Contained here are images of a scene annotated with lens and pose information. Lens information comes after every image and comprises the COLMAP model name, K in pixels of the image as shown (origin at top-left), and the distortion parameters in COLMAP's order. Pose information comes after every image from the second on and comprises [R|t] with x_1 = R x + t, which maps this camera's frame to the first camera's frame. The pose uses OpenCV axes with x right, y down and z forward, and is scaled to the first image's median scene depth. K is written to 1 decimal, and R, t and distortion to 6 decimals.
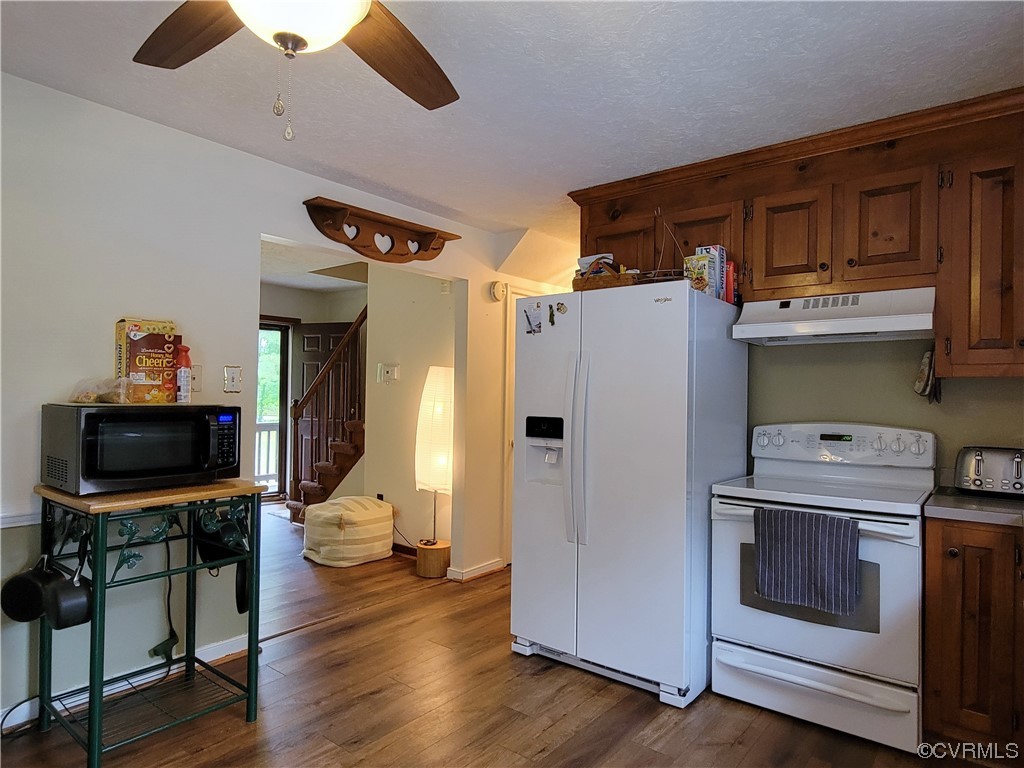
lens RADIAL K [[611.8, 0, 514.0], [0, 611.8, 391.0], [0, 0, 1]] dist [0.004785, -0.003838]
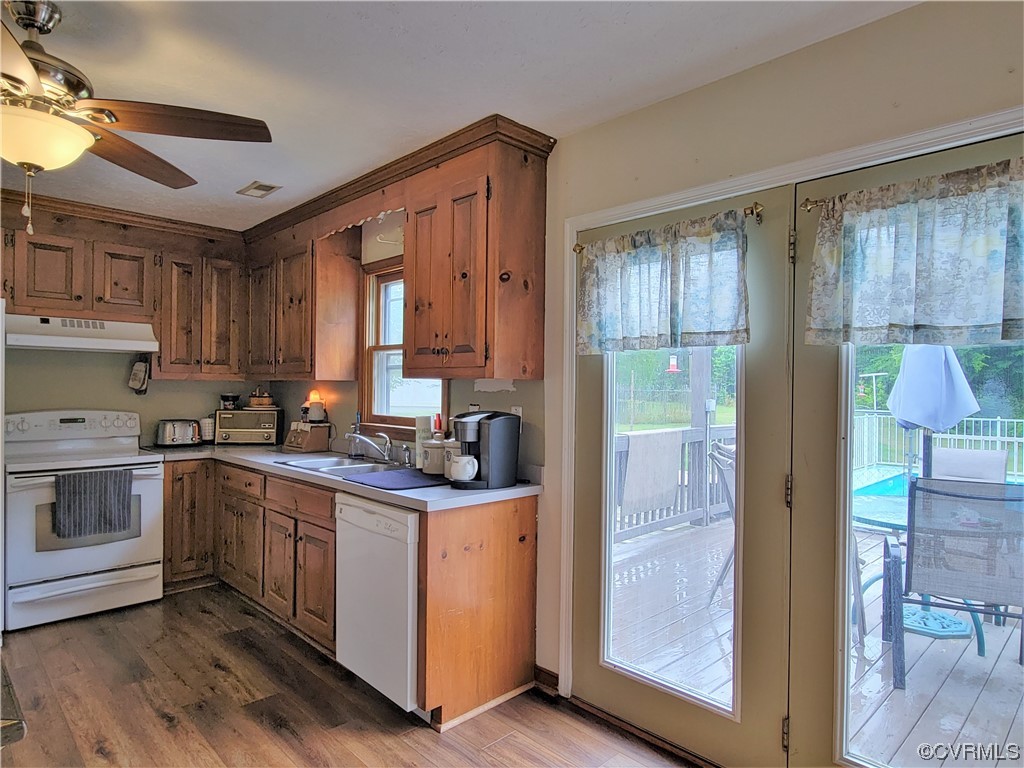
lens RADIAL K [[611.8, 0, 514.0], [0, 611.8, 391.0], [0, 0, 1]] dist [0.004785, -0.003838]
pose [[0.122407, -0.015917, 0.992352, -0.758587], [-0.017088, 0.999689, 0.018142, -0.034234], [-0.992333, -0.019178, 0.122097, -0.154942]]
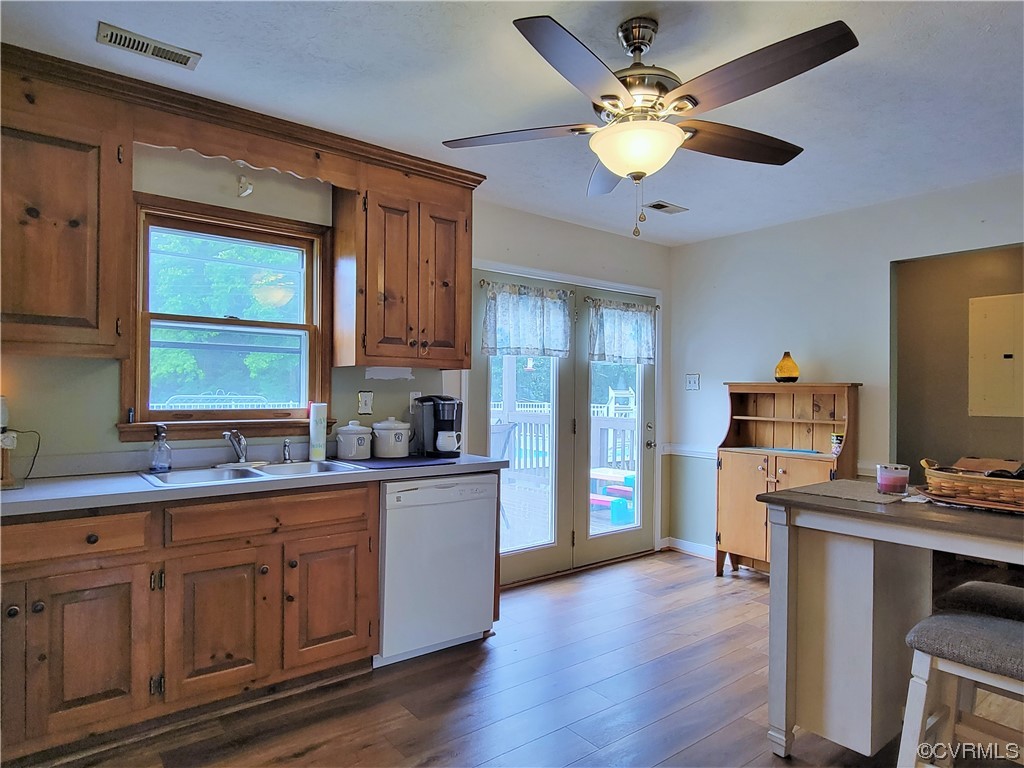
lens RADIAL K [[611.8, 0, 514.0], [0, 611.8, 391.0], [0, 0, 1]] dist [0.004785, -0.003838]
pose [[-0.974049, -0.021615, 0.225302, -0.191395], [-0.023361, 0.999714, -0.005084, 0.011819], [-0.225128, -0.010215, -0.974276, 1.191488]]
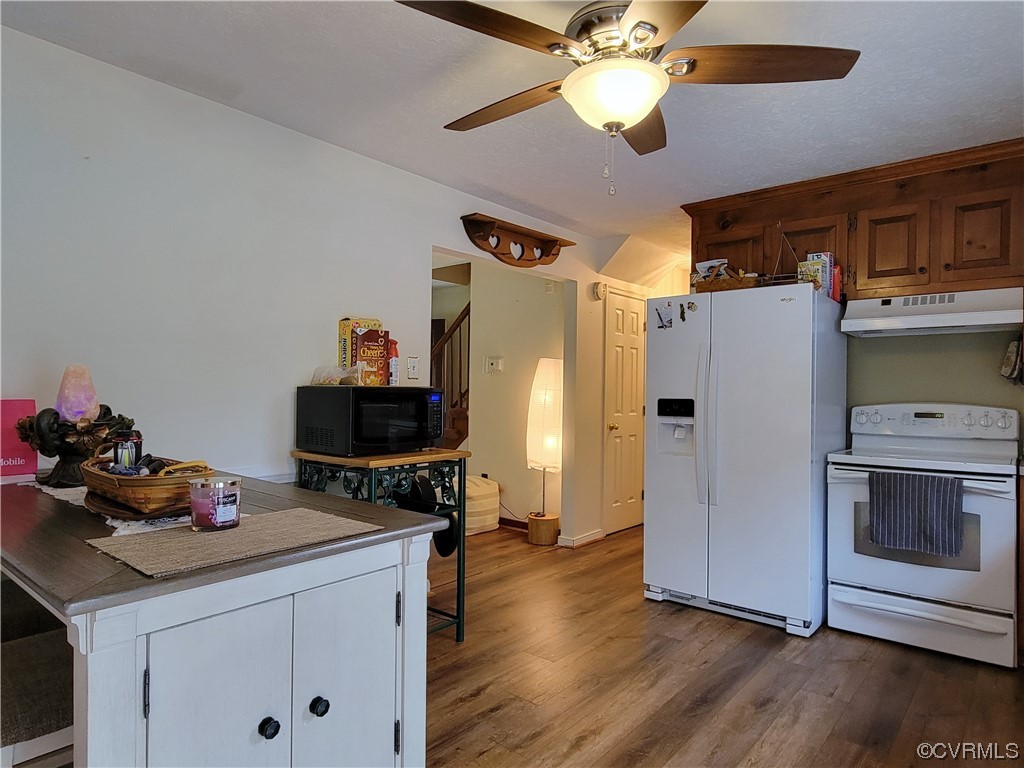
lens RADIAL K [[611.8, 0, 514.0], [0, 611.8, 391.0], [0, 0, 1]] dist [0.004785, -0.003838]
pose [[0.999612, -0.002388, -0.027761, -0.250953], [0.002567, 0.999976, 0.006397, 0.020953], [0.027745, -0.006466, 0.999594, -0.206868]]
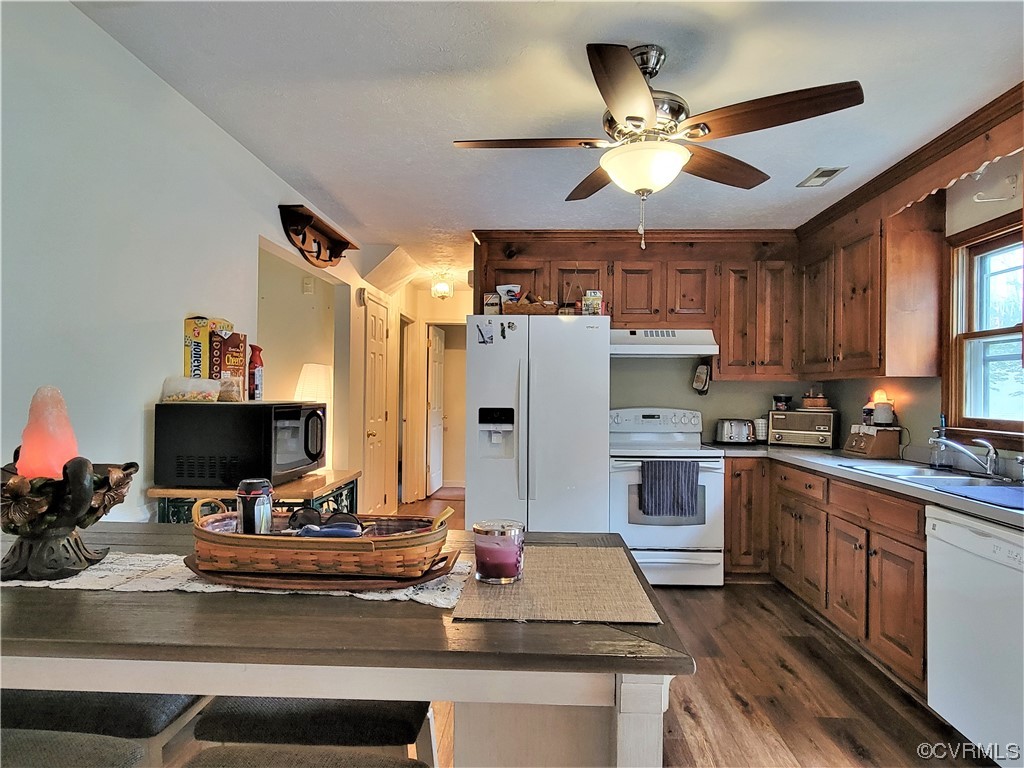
lens RADIAL K [[611.8, 0, 514.0], [0, 611.8, 391.0], [0, 0, 1]] dist [0.004785, -0.003838]
pose [[0.806944, -0.004142, 0.590613, -0.760486], [-0.002603, 0.999941, 0.010569, -0.008453], [-0.590622, -0.010066, 0.806886, -0.089264]]
